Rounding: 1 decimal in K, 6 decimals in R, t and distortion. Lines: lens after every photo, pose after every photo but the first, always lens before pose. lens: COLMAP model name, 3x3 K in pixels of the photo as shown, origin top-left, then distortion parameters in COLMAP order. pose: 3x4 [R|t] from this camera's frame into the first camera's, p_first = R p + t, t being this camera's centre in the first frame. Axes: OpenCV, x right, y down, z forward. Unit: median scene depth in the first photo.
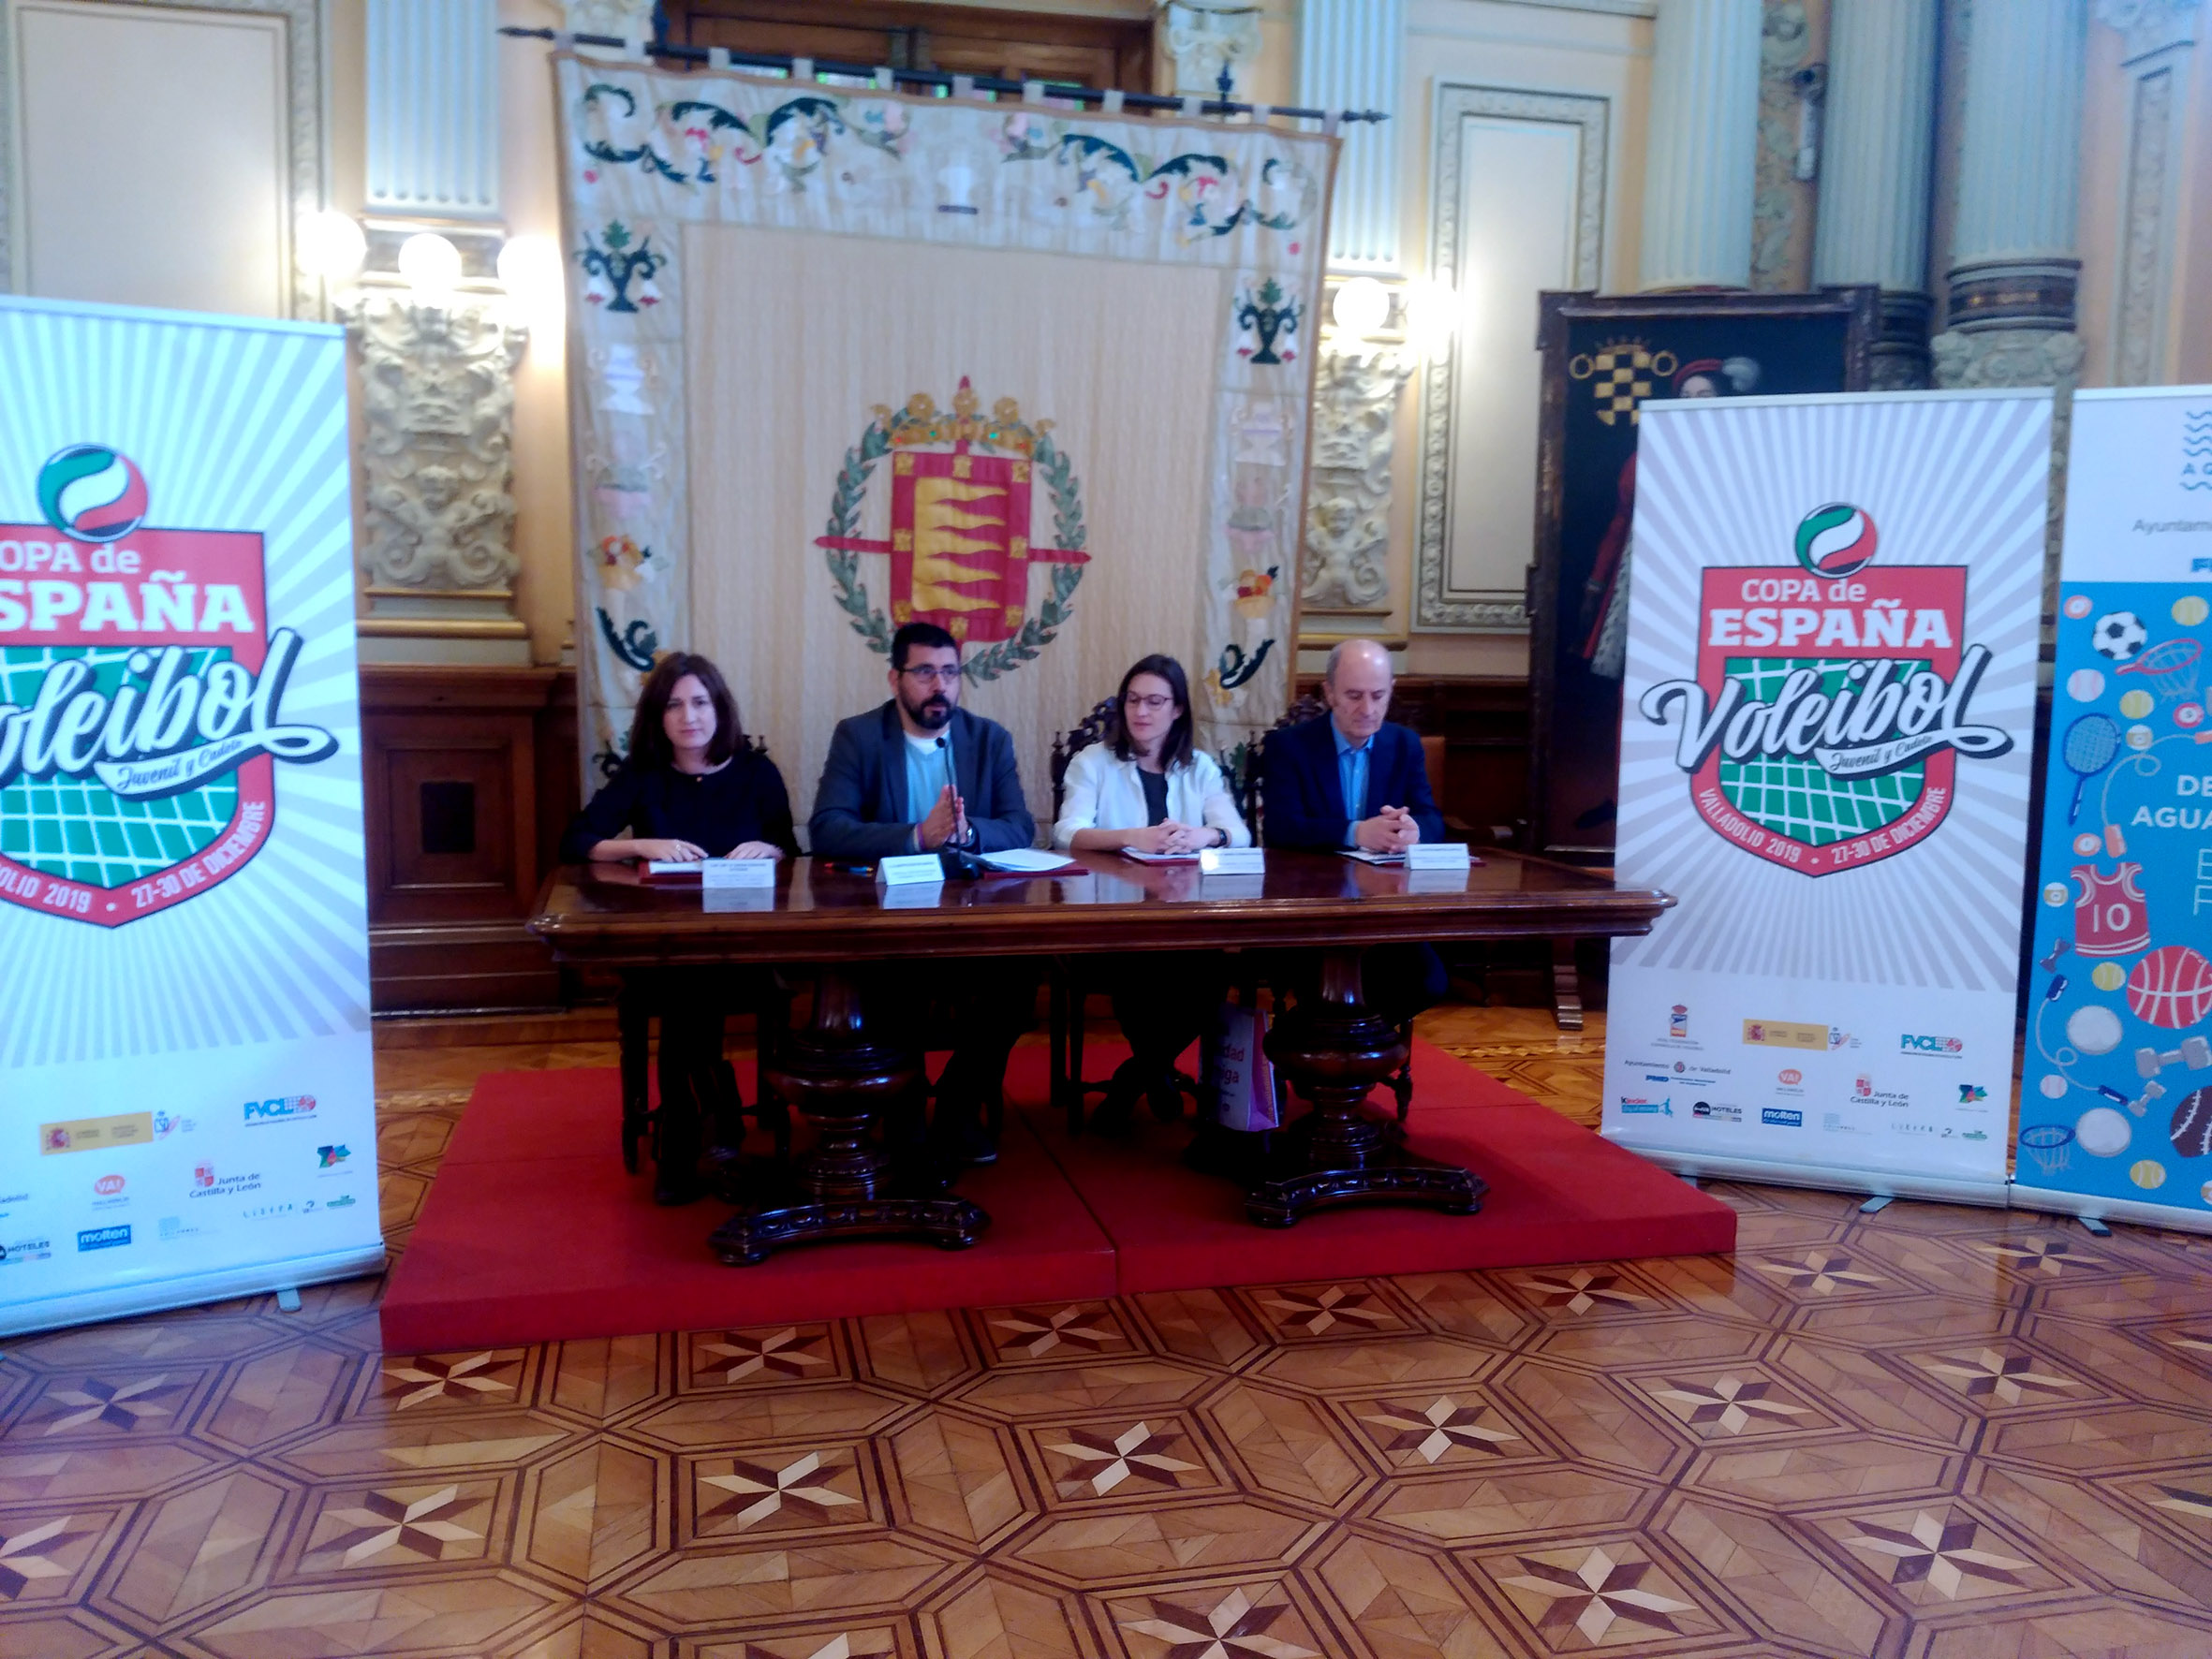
lens RADIAL K [[1799.2, 0, 1106.4], [0, 1799.2, 859.5], [0, 0, 1]] dist [0.126733, -0.256182]
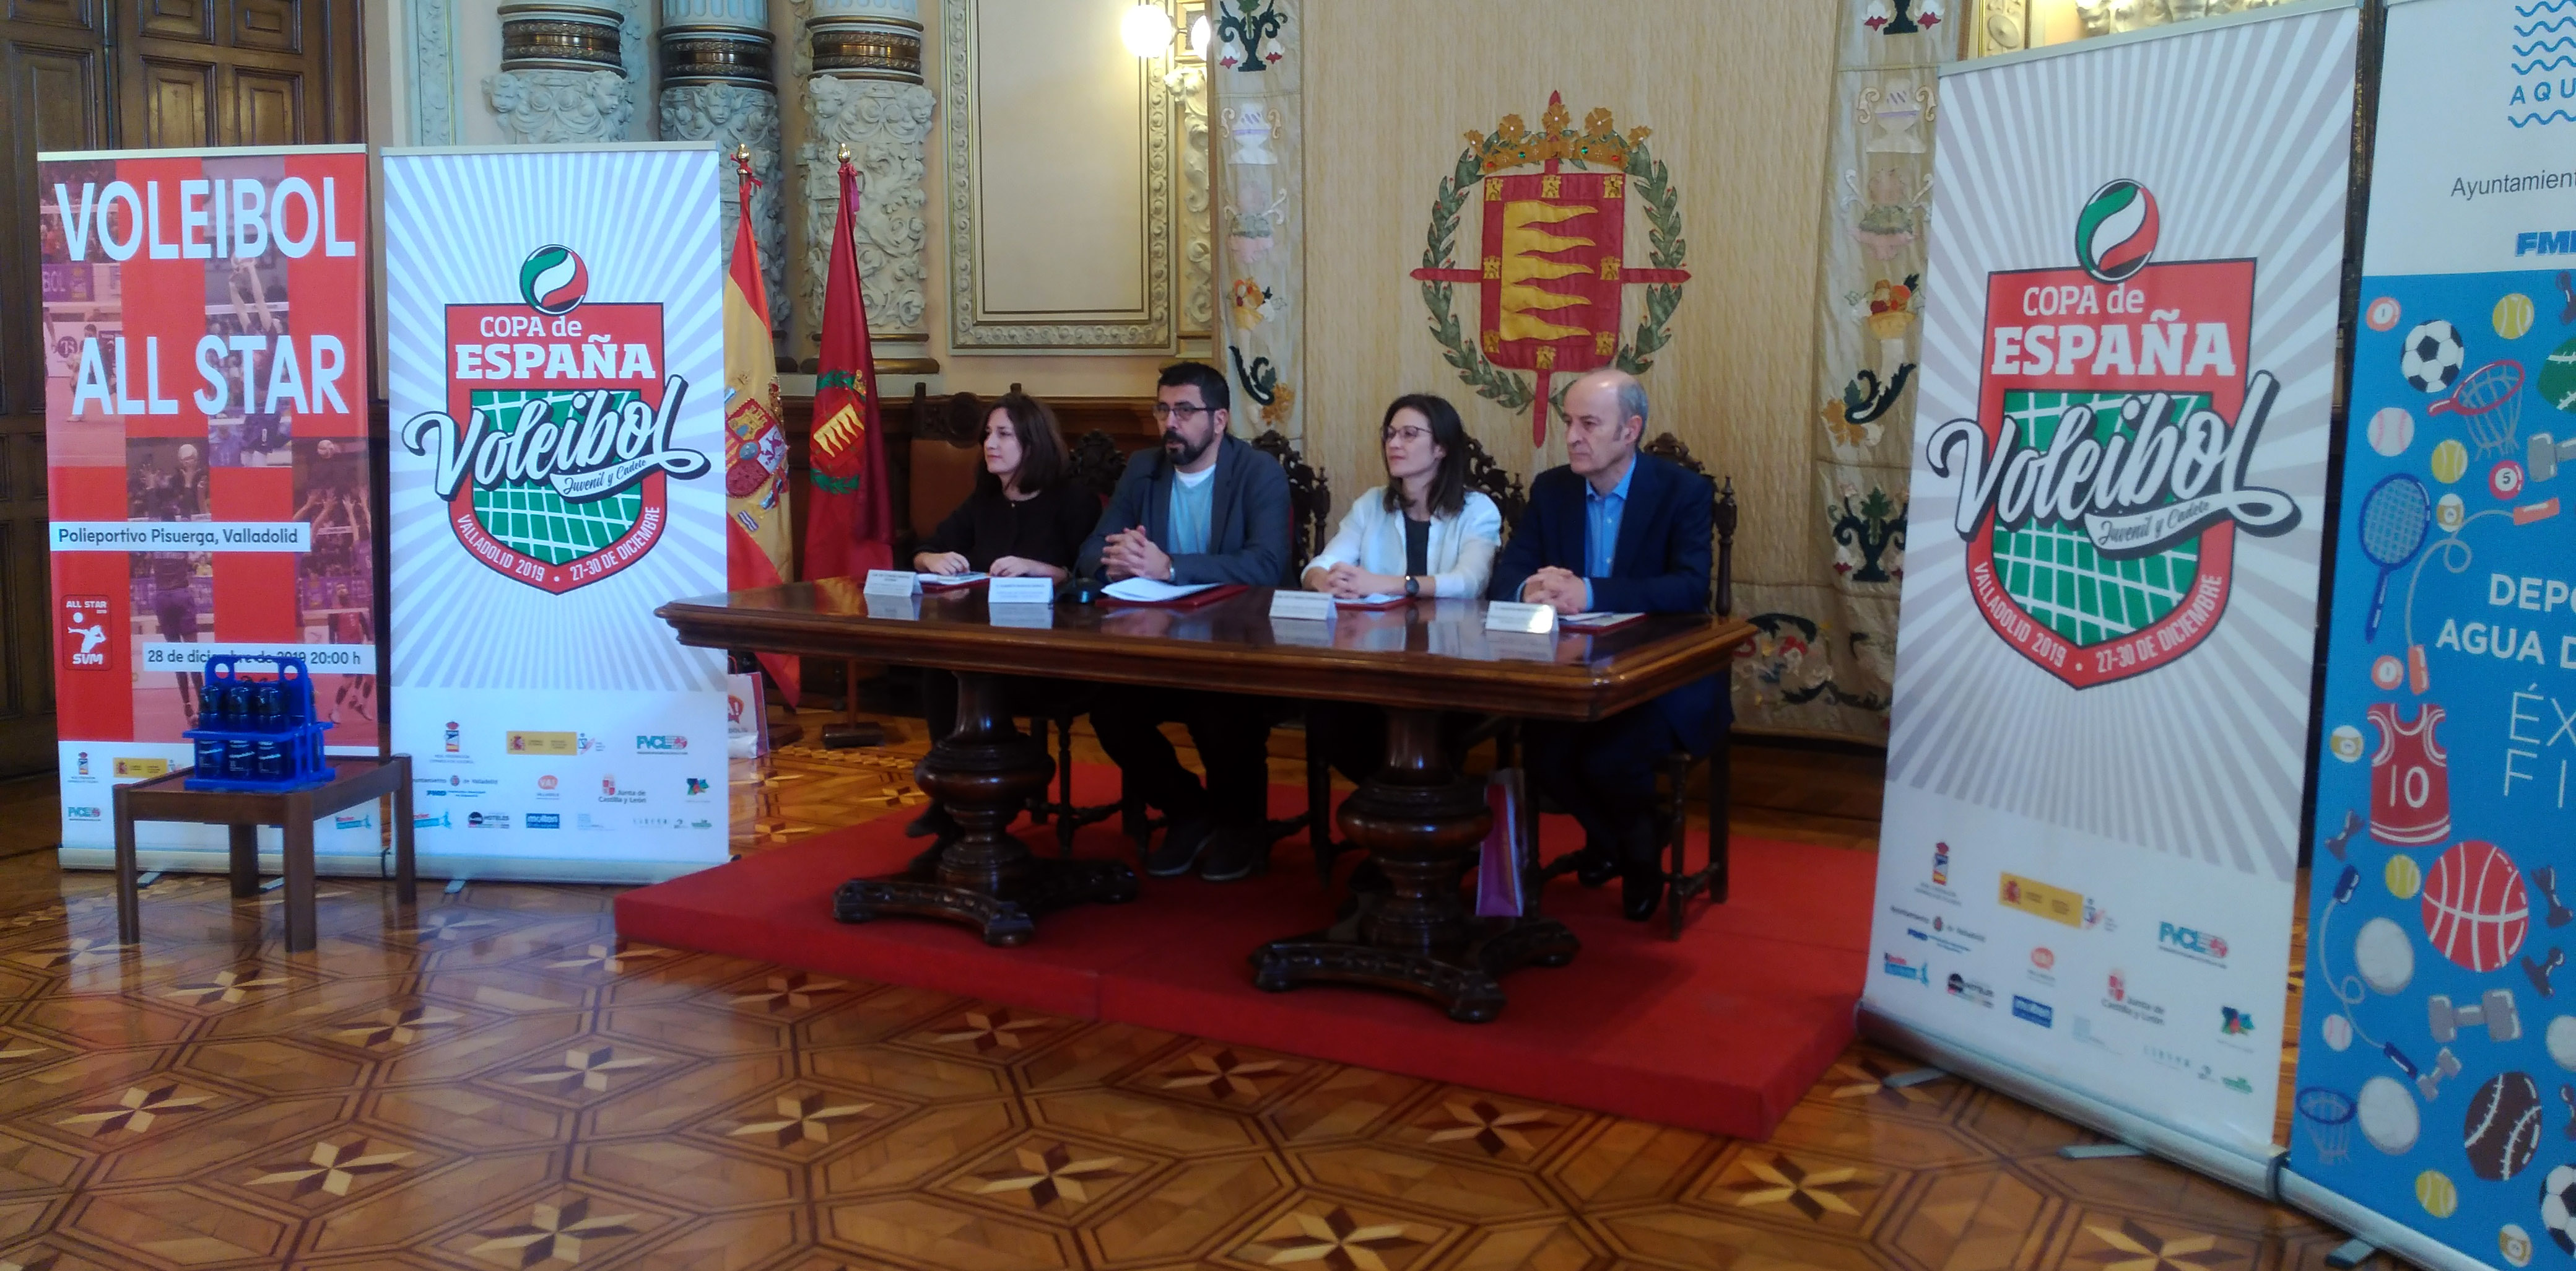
lens RADIAL K [[2067.1, 0, 1286.3], [0, 2067.1, 523.3], [0, 0, 1]] dist [0.124306, -0.223399]
pose [[0.736236, 0.039210, -0.675588, 0.729356], [-0.067680, 0.997581, -0.015858, -0.022116], [0.673332, 0.057399, 0.737109, 0.163495]]
